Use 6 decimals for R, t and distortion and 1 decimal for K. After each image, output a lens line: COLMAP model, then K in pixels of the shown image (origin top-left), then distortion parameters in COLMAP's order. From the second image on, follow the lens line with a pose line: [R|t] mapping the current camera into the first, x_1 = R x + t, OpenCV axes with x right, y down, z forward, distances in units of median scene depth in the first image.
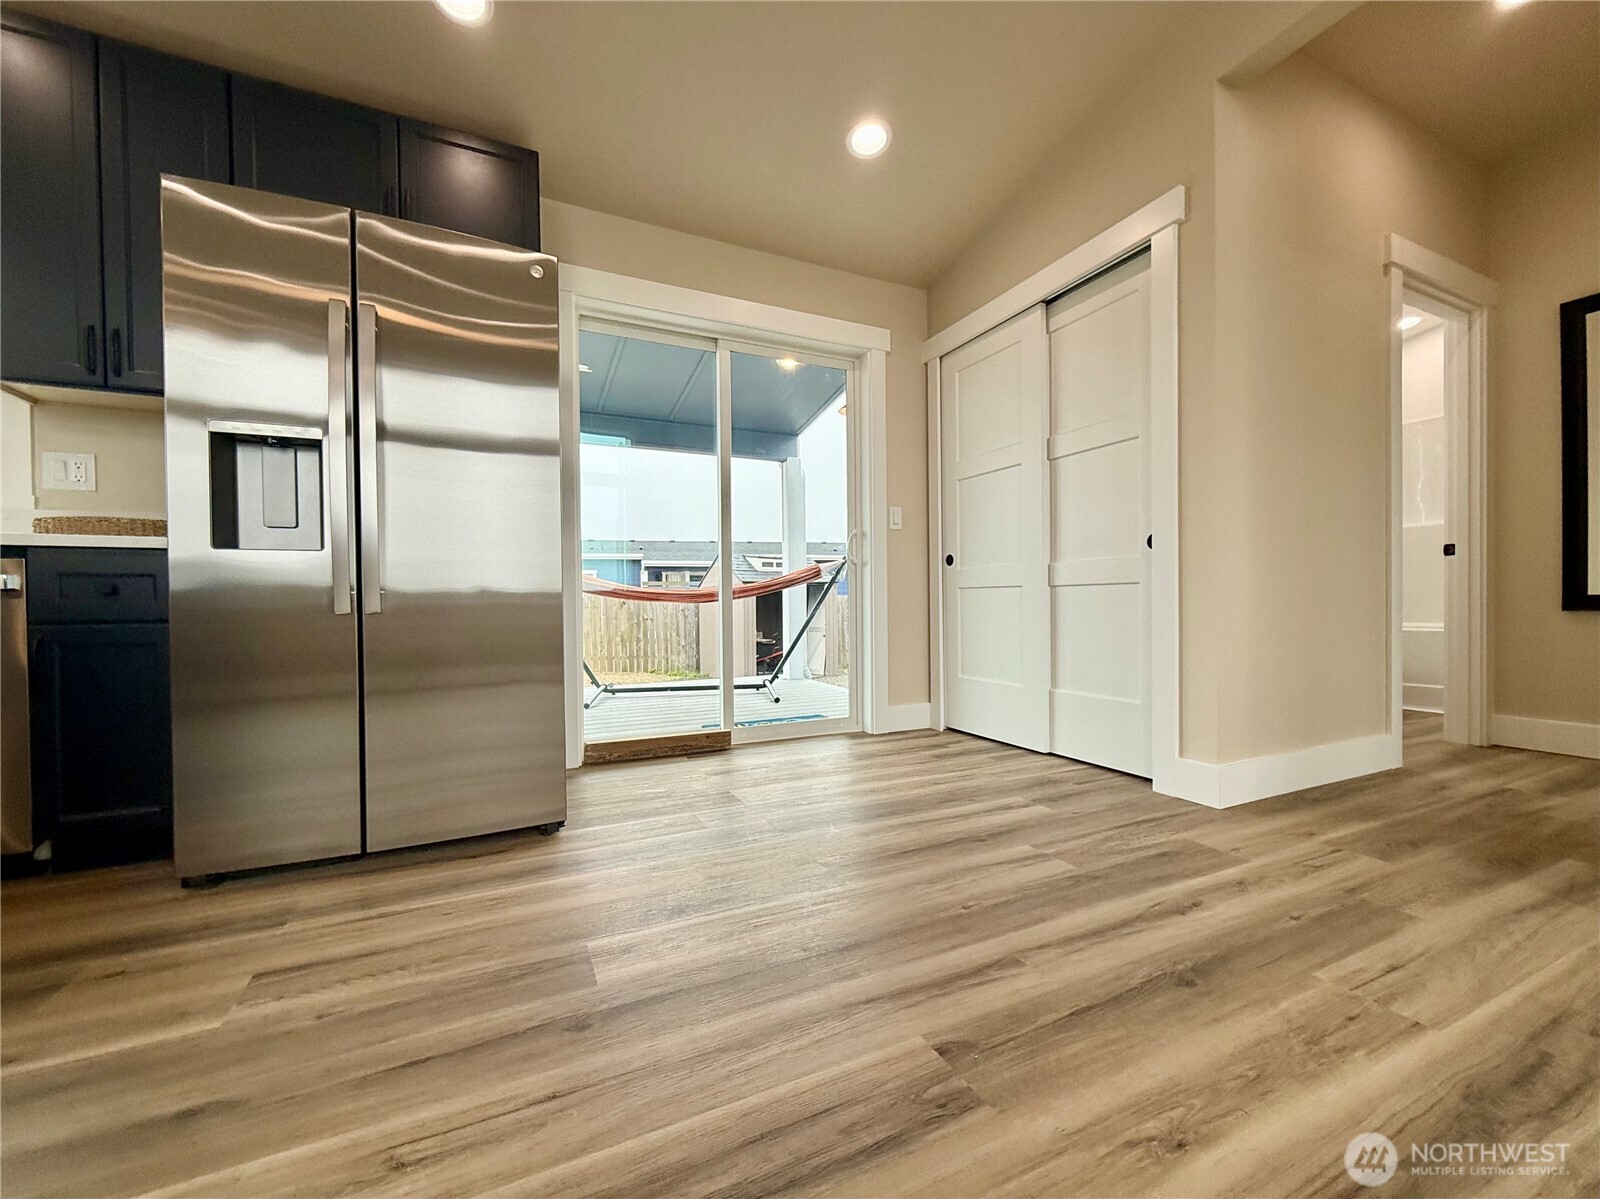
lens RADIAL K [[642.3, 0, 804.0], [0, 642.3, 613.1], [0, 0, 1]] dist [-0.000401, -0.000216]
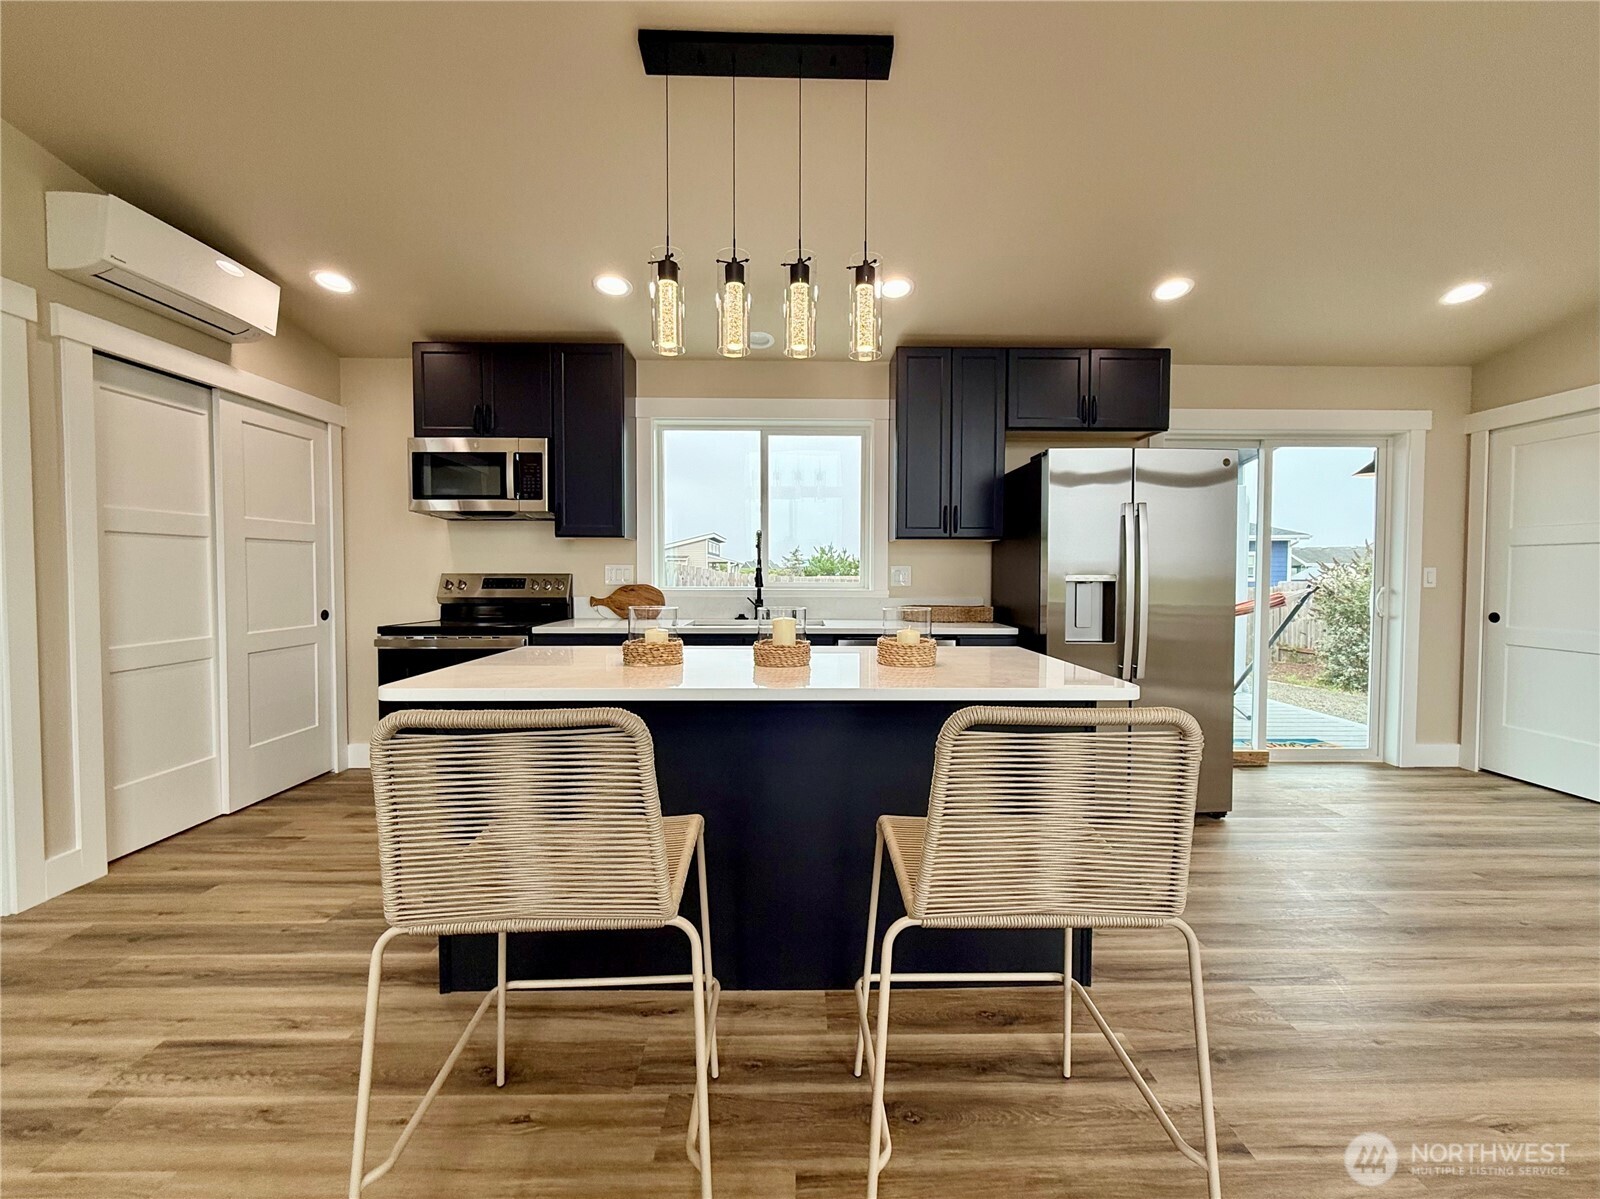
lens RADIAL K [[647.9, 0, 804.2], [0, 647.9, 593.6], [0, 0, 1]] dist [-0.000641, -0.000350]
pose [[0.908671, 0.024720, -0.416781, -0.548622], [-0.017634, 0.999627, 0.020843, -0.180321], [0.417141, -0.011590, 0.908768, -0.698879]]
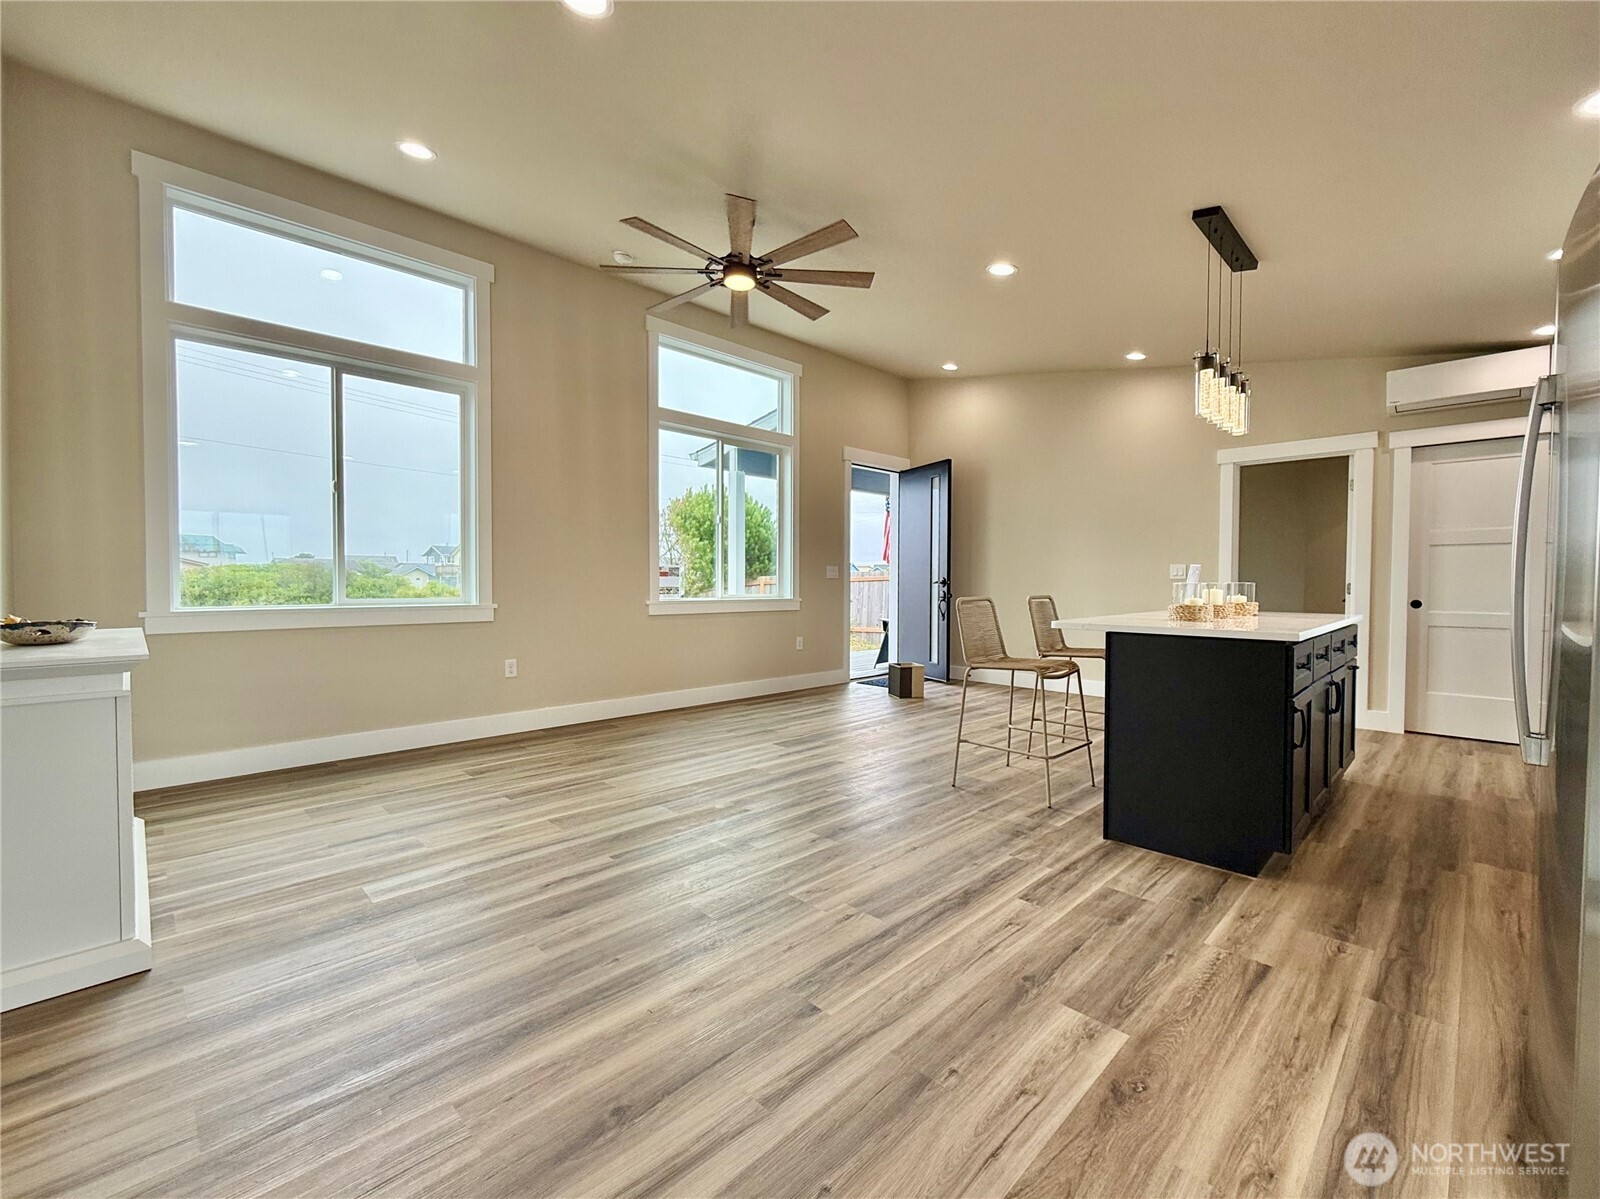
lens RADIAL K [[676.2, 0, 804.4], [0, 676.2, 595.8], [0, 0, 1]] dist [0.000302, -0.000063]
pose [[-0.943333, 0.013059, -0.331590, 0.327101], [-0.000216, 0.999201, 0.039966, -0.171949], [0.331847, 0.037773, -0.942577, 1.058202]]
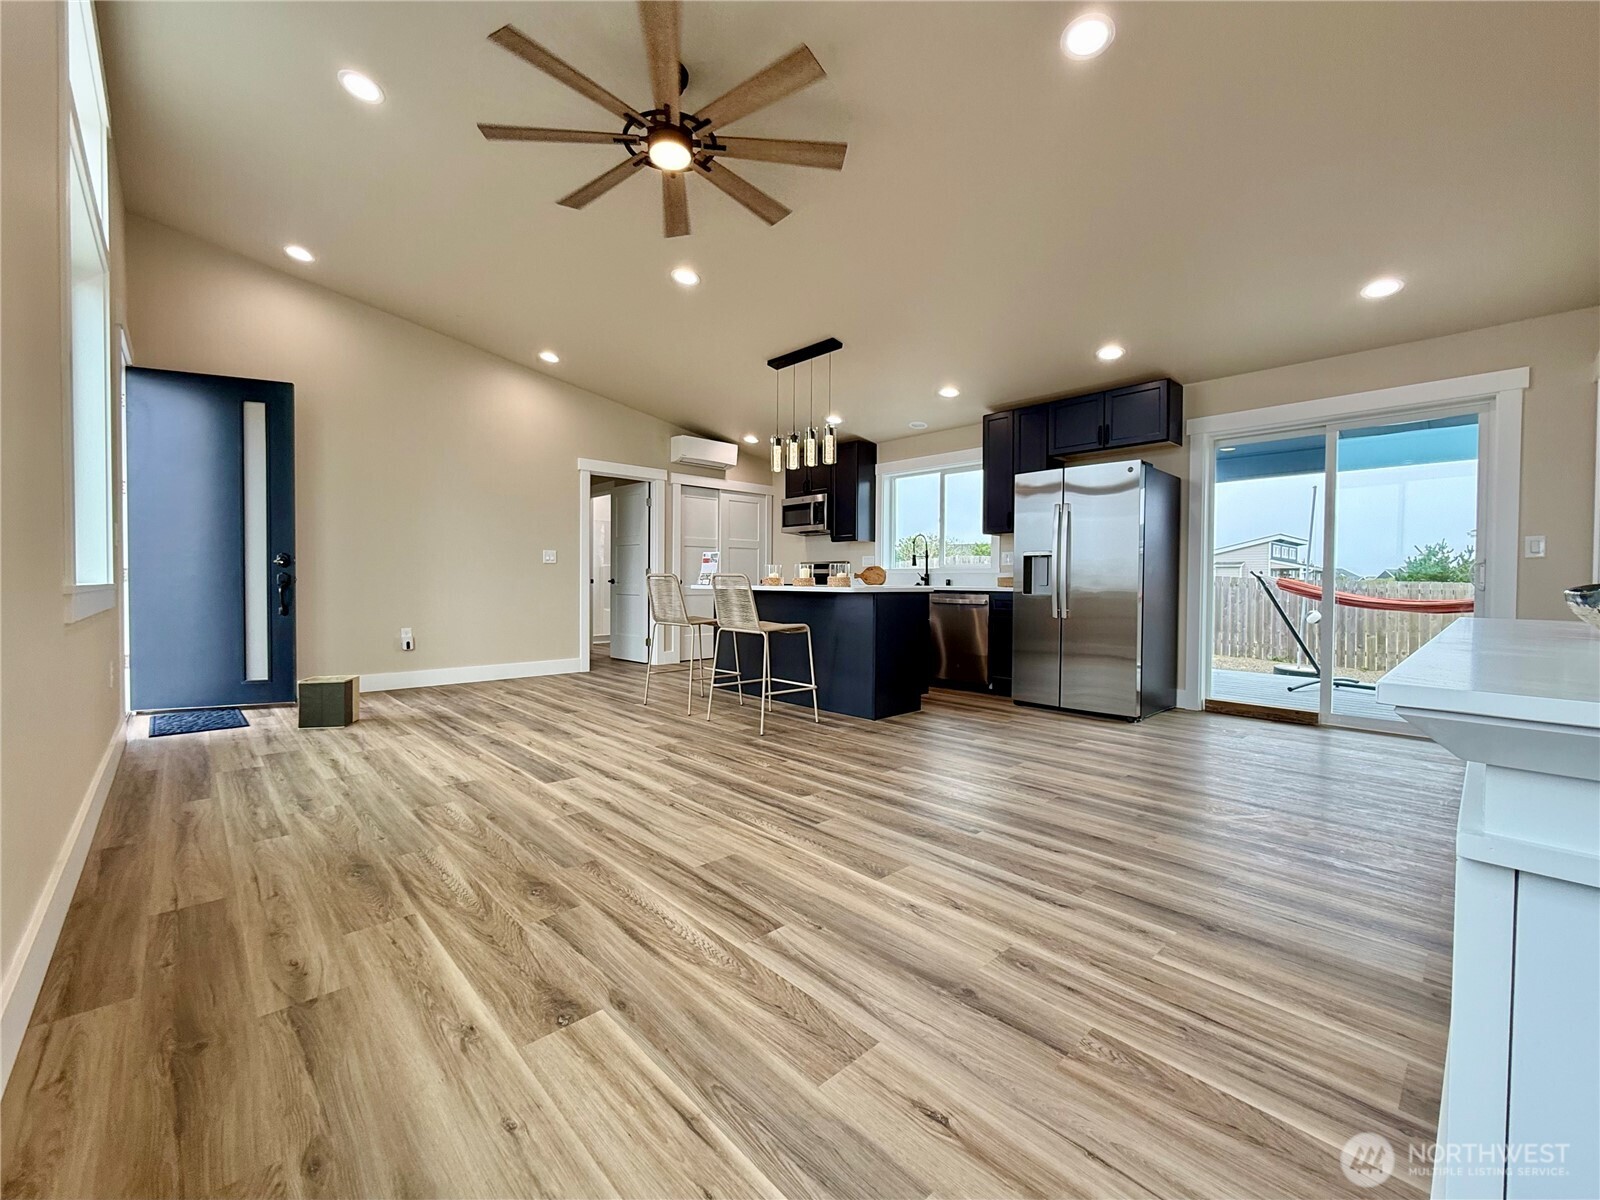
lens RADIAL K [[658.2, 0, 806.4], [0, 658.2, 595.1], [0, 0, 1]] dist [-0.000017, -0.000077]
pose [[0.308062, 0.030105, -0.950890, 1.141098], [-0.024960, 0.999411, 0.023555, -0.095217], [0.951039, 0.016478, 0.308632, -0.620977]]
